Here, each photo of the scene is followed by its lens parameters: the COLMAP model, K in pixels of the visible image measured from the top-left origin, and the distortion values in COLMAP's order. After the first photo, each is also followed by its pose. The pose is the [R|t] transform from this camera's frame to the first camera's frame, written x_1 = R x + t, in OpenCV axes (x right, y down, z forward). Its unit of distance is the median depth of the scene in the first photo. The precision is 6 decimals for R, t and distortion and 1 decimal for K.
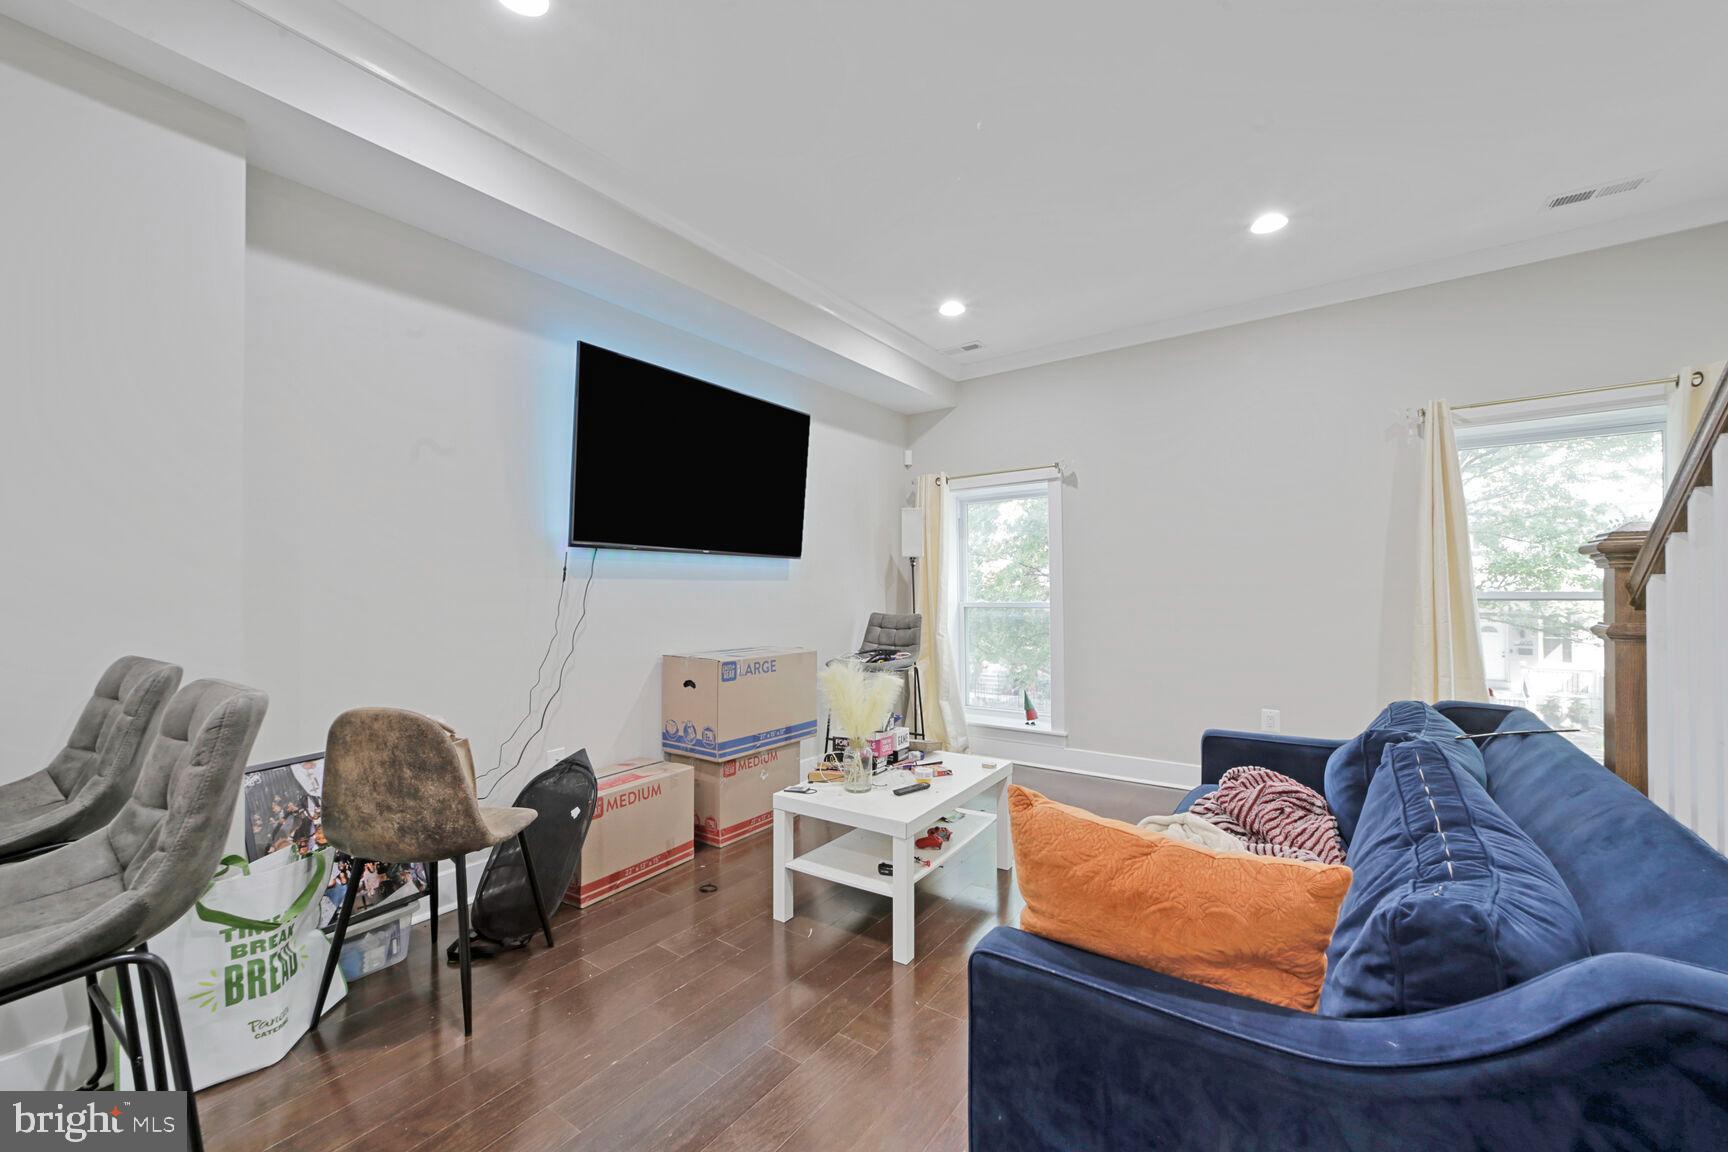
lens RADIAL K [[693.7, 0, 866.6], [0, 693.7, 582.9], [0, 0, 1]] dist [-0.000024, 0.000040]
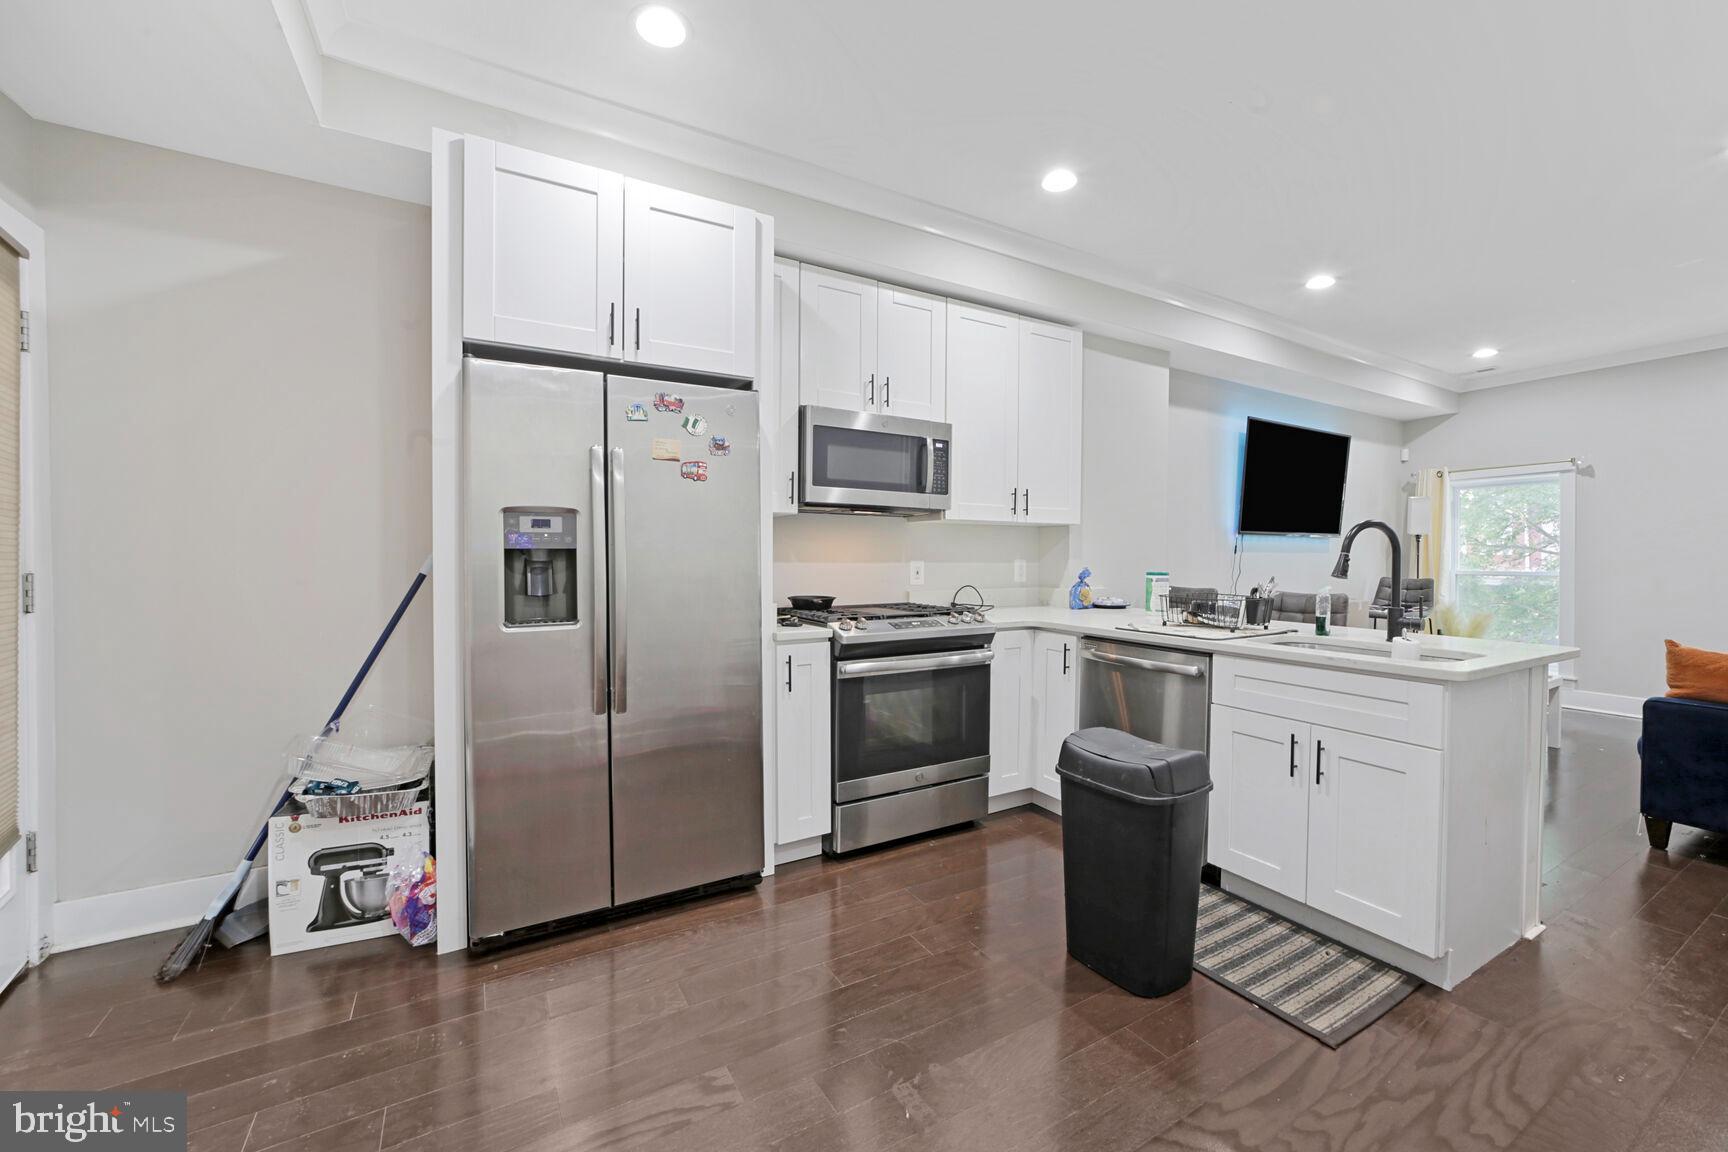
lens RADIAL K [[693.7, 0, 865.4], [0, 693.7, 572.2], [0, 0, 1]] dist [-0.000024, 0.000040]
pose [[0.913999, 0.015634, -0.405416, -0.380344], [-0.002938, 0.999486, 0.031921, -0.005870], [0.405707, -0.027984, 0.913575, -0.656482]]
